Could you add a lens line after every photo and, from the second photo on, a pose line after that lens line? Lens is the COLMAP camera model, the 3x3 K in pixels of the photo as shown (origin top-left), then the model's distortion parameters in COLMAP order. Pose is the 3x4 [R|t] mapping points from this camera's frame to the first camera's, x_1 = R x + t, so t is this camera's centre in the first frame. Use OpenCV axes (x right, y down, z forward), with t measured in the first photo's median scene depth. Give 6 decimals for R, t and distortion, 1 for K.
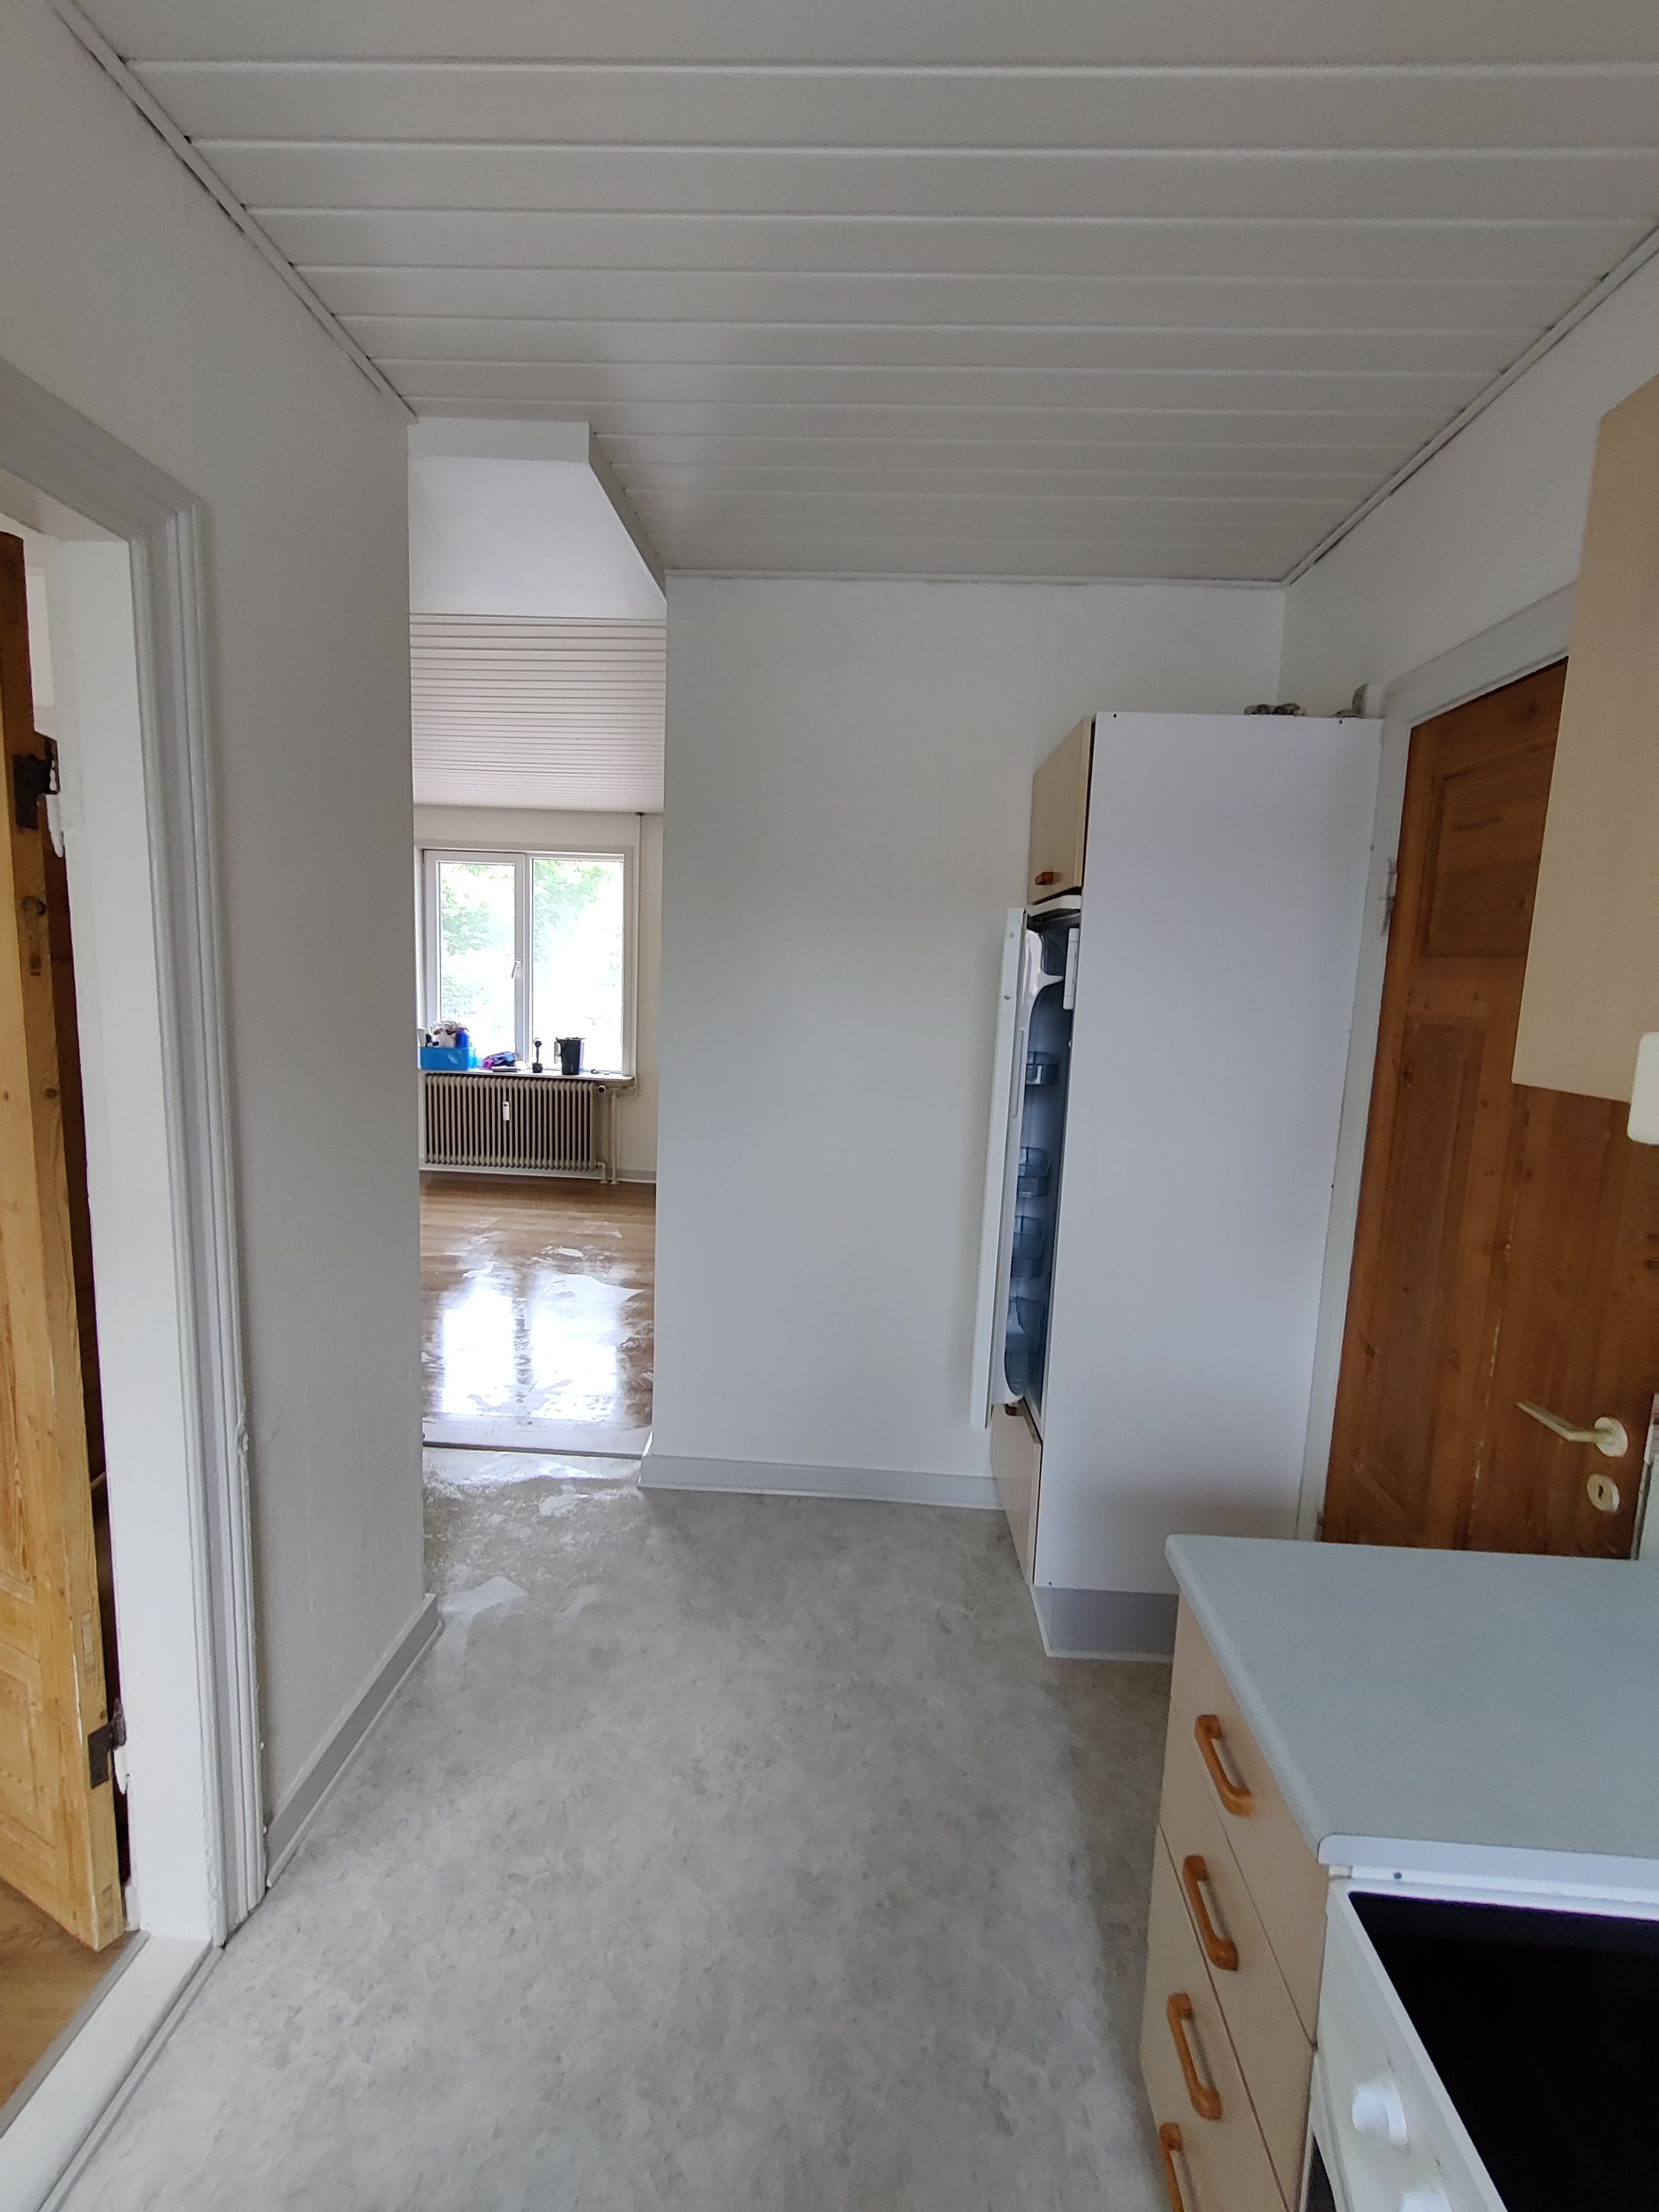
lens RADIAL K [[959.2, 0, 829.5], [0, 959.2, 1106.0], [0, 0, 1]] dist [0.001223, 0.000081]
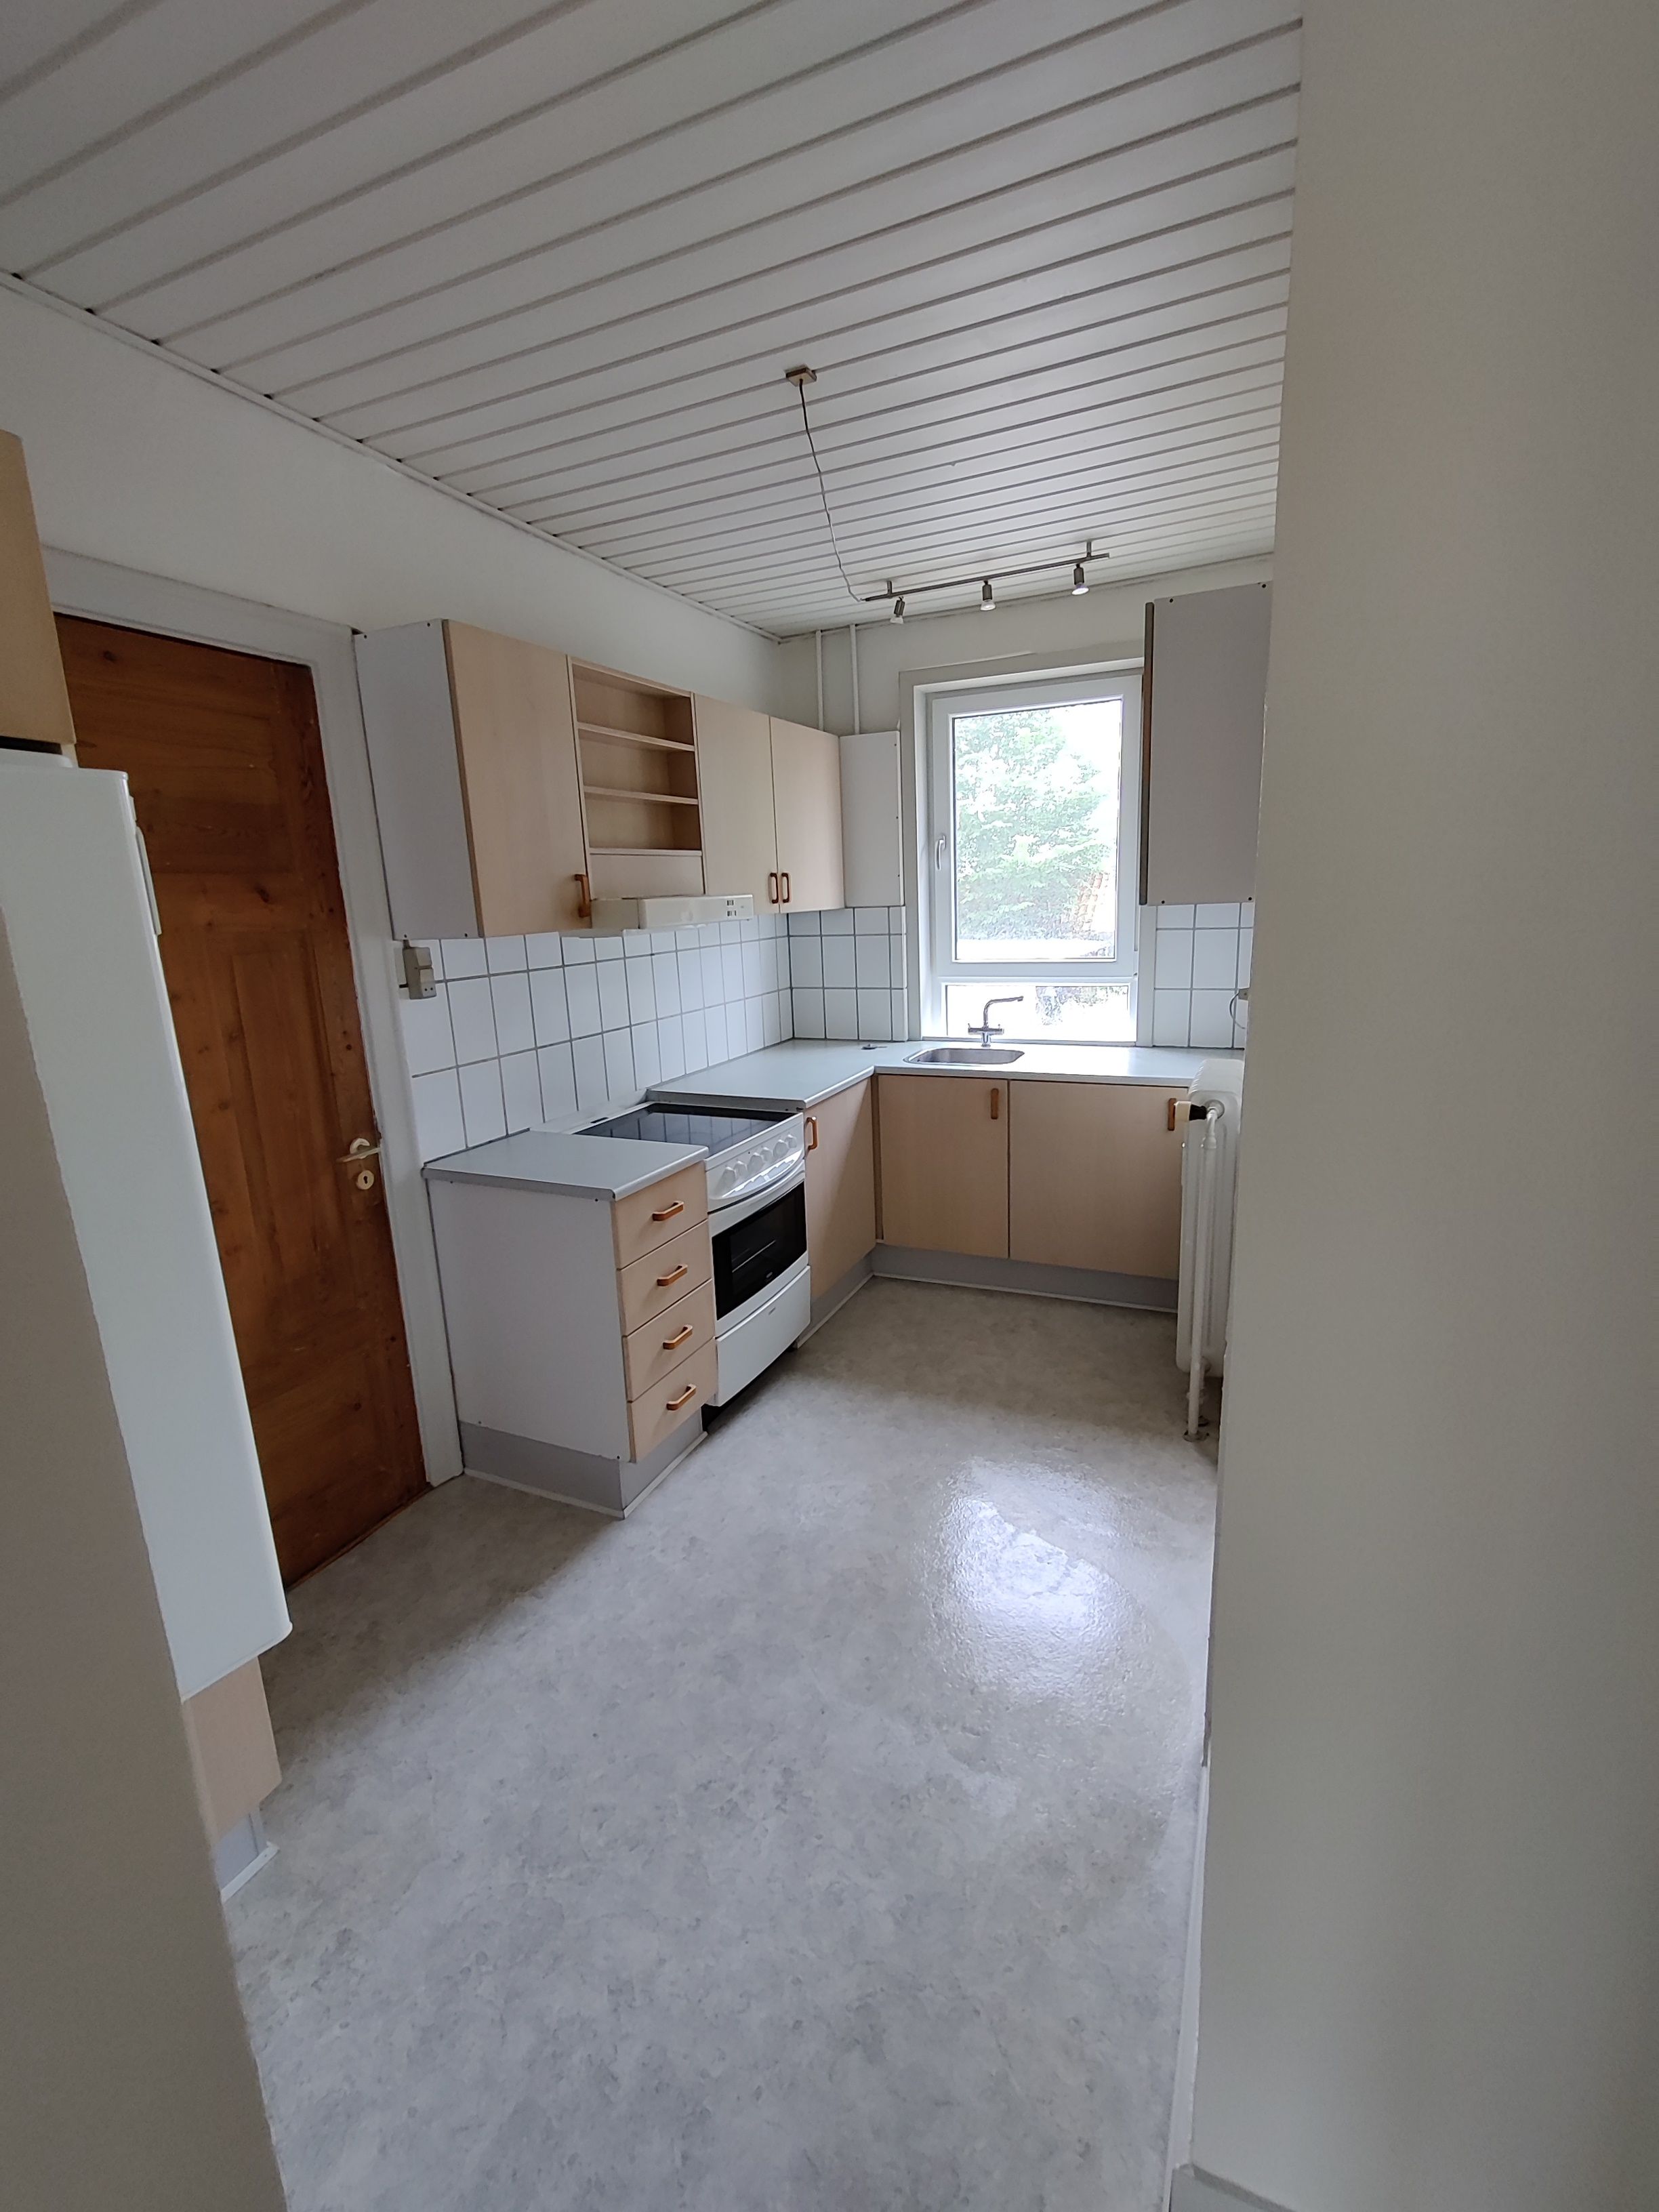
lens RADIAL K [[959.2, 0, 829.5], [0, 959.2, 1106.0], [0, 0, 1]] dist [0.001223, 0.000081]
pose [[-0.929405, -0.080347, 0.360210, -0.552764], [0.052268, 0.937521, 0.343981, -0.259645], [-0.365343, 0.338525, -0.867137, 1.907623]]
